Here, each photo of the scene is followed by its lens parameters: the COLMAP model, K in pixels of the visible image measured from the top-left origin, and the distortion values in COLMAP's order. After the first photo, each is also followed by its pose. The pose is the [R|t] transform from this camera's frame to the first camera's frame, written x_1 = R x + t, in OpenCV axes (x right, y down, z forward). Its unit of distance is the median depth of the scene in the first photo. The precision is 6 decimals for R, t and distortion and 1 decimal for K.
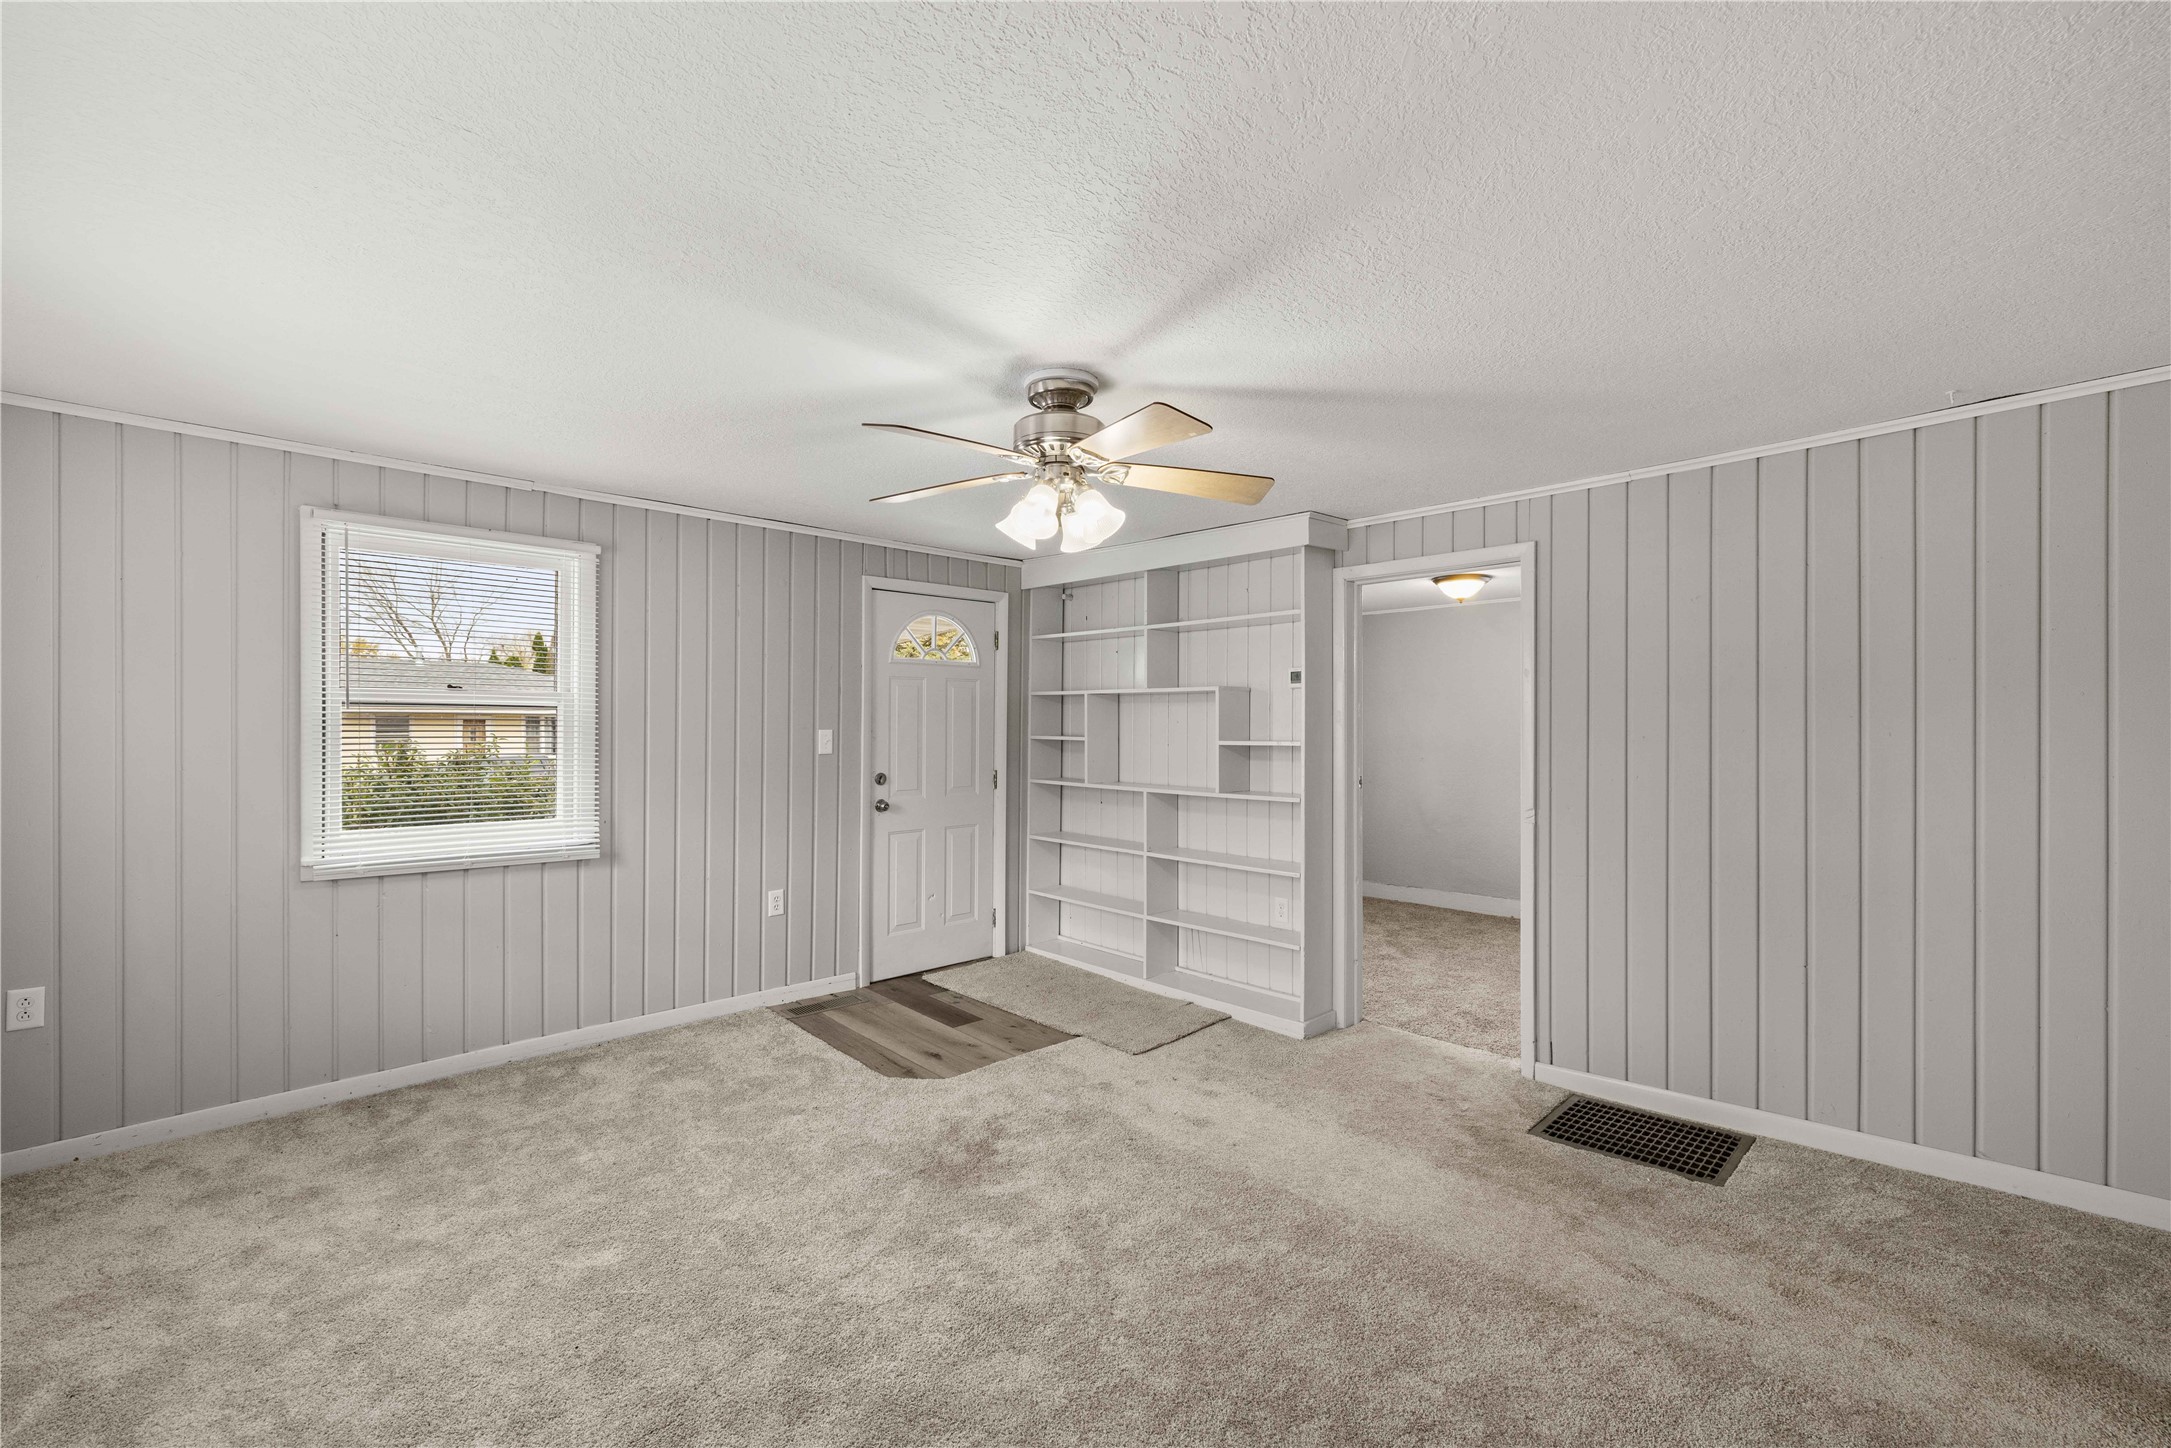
lens RADIAL K [[938.3, 0, 1085.5], [0, 938.3, 724.0], [0, 0, 1]] dist [-0.002166, -0.000305]
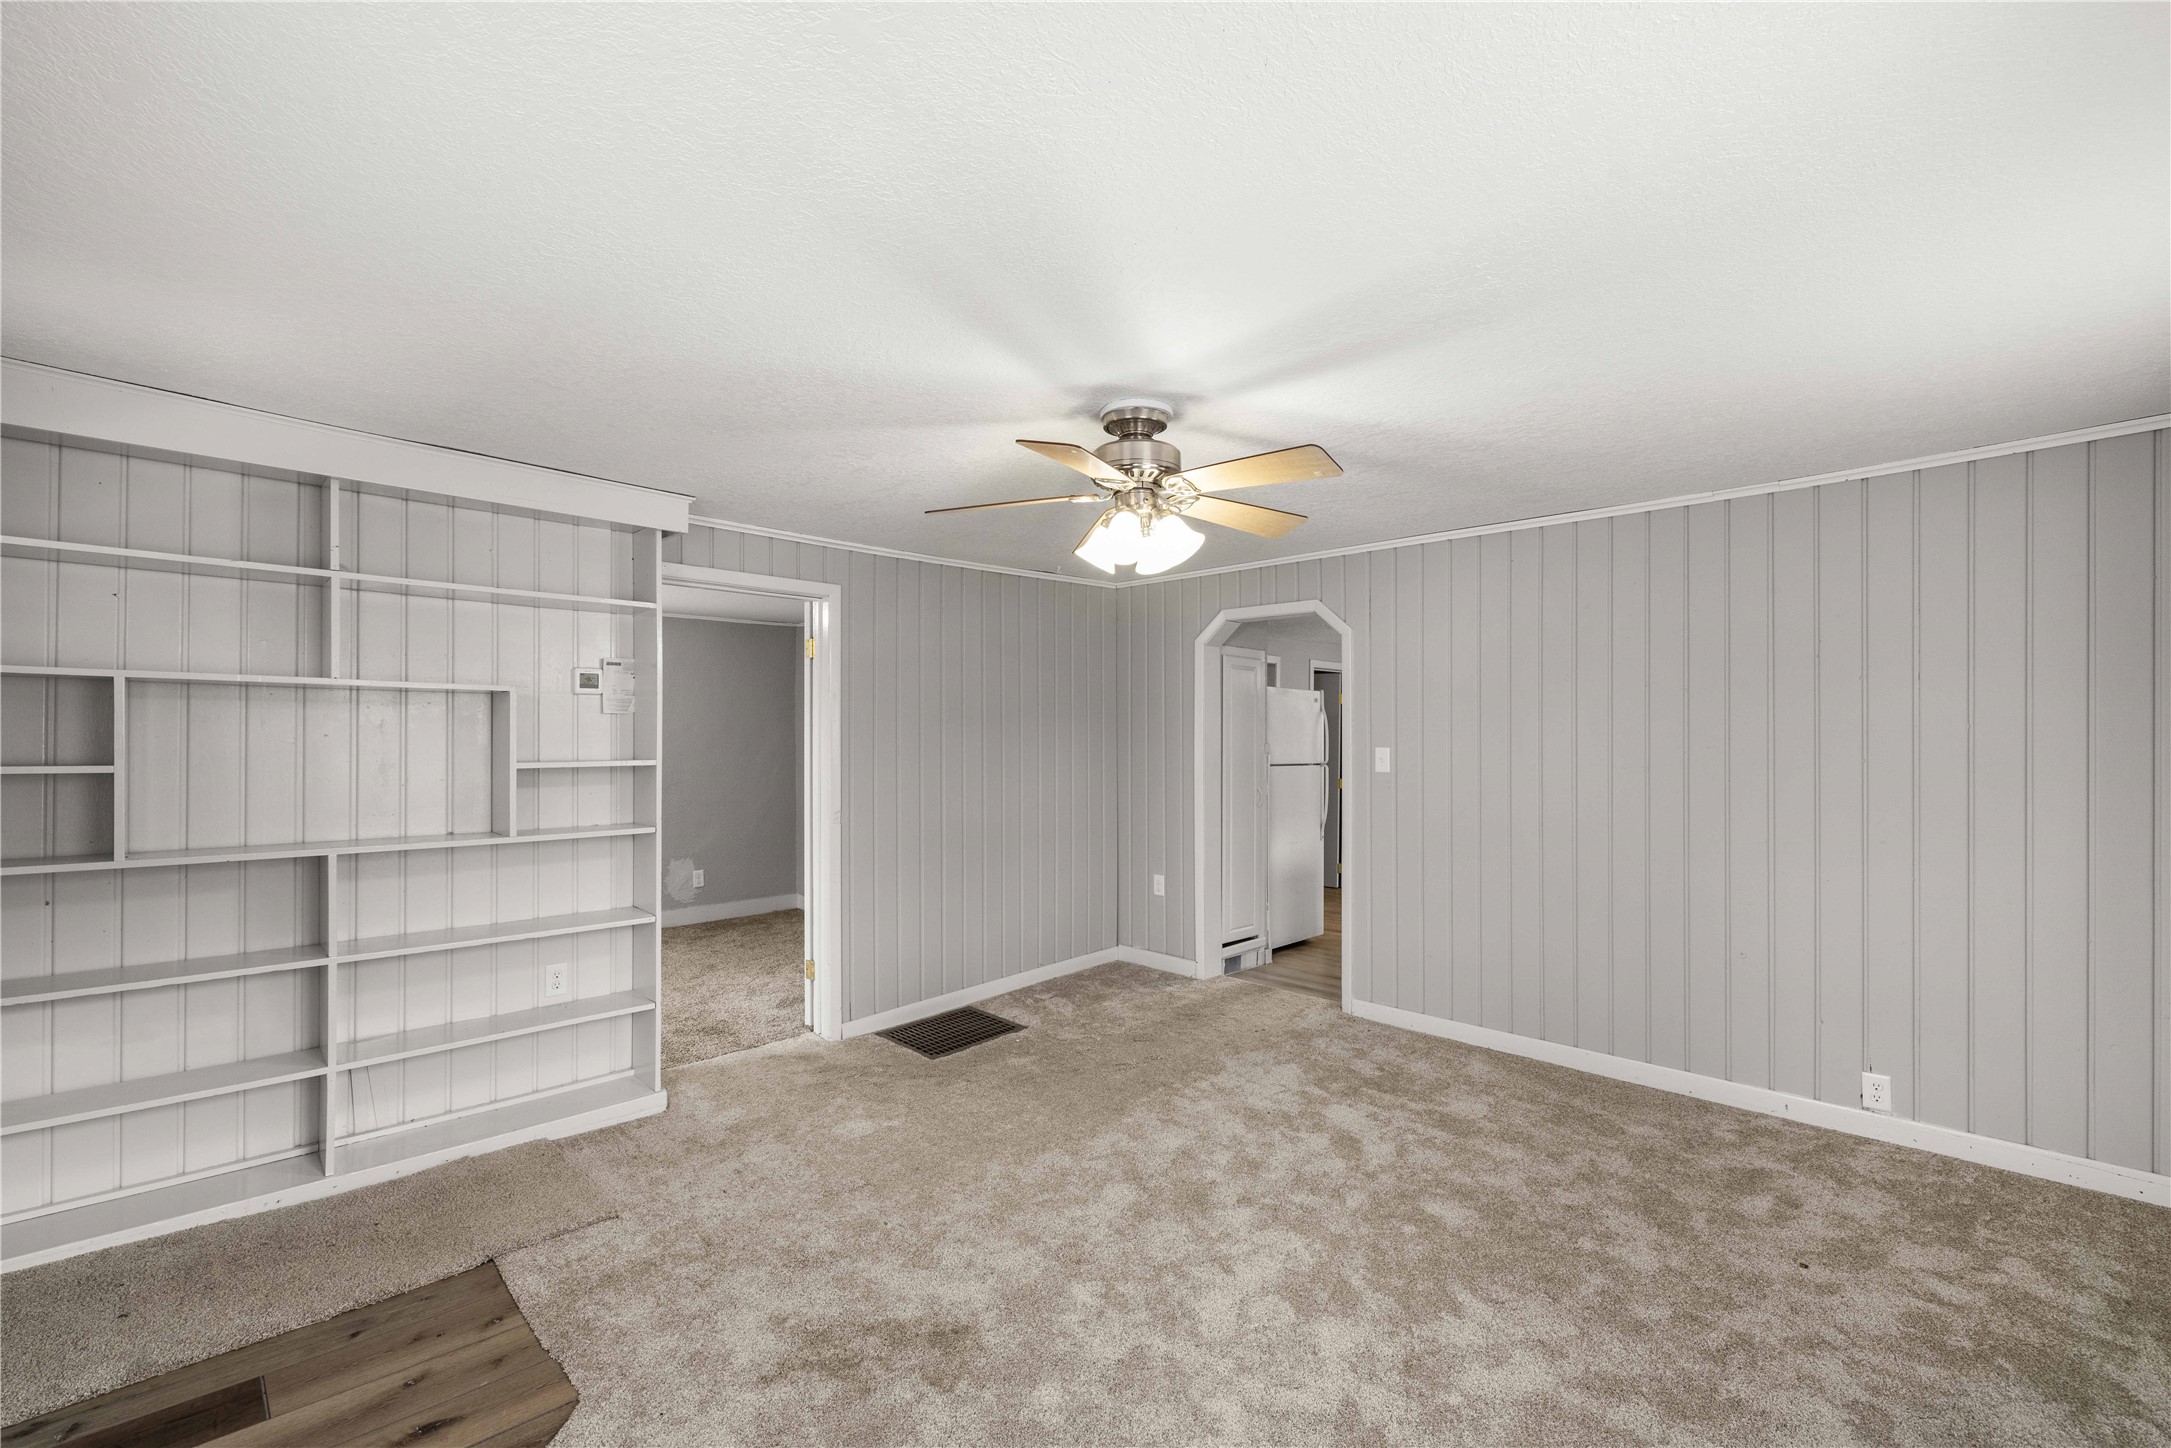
lens RADIAL K [[913.2, 0, 1089.3], [0, 913.2, 732.1], [0, 0, 1]] dist [0.000375, 0.000079]
pose [[-0.029051, 0.006246, 0.999558, -0.574930], [-0.002704, 0.999976, -0.006327, -0.002101], [-0.999574, -0.002886, -0.029034, 0.604311]]
